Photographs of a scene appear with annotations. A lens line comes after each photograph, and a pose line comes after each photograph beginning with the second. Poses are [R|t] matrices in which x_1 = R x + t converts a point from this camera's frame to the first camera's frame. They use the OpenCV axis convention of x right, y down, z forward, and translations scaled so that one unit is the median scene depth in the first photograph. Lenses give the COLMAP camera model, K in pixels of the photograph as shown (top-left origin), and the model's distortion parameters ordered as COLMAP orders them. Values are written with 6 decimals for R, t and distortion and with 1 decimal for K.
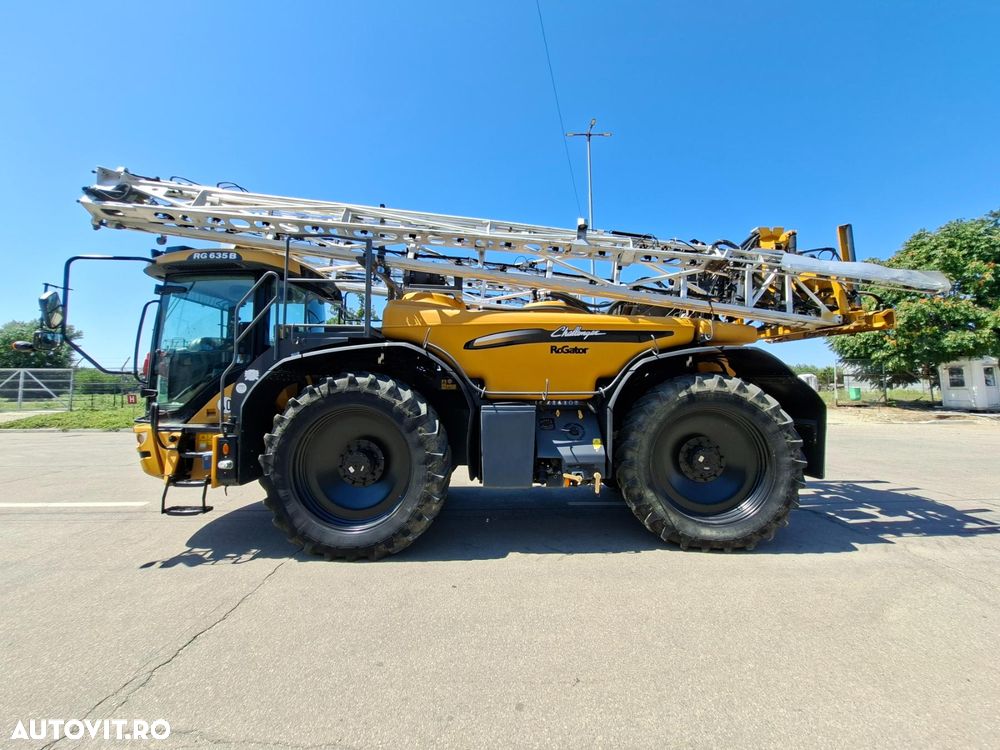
lens RADIAL K [[401.1, 0, 500.0], [0, 401.1, 375.0], [0, 0, 1]] dist [-0.003229, 0.000046]
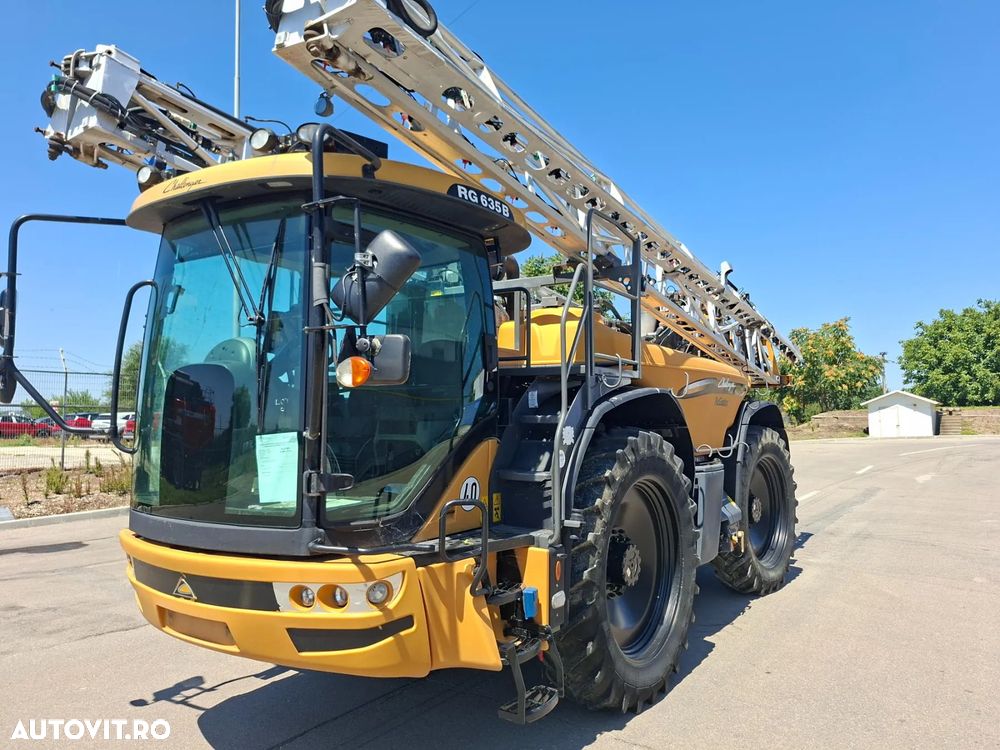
lens RADIAL K [[728.1, 0, 501.7], [0, 728.1, 369.9], [0, 0, 1]] dist [0.095894, -0.090676]
pose [[0.558436, 0.055251, 0.827706, -1.539324], [-0.042642, 0.998372, -0.037873, -0.050780], [-0.828451, -0.014145, 0.559883, 0.478147]]
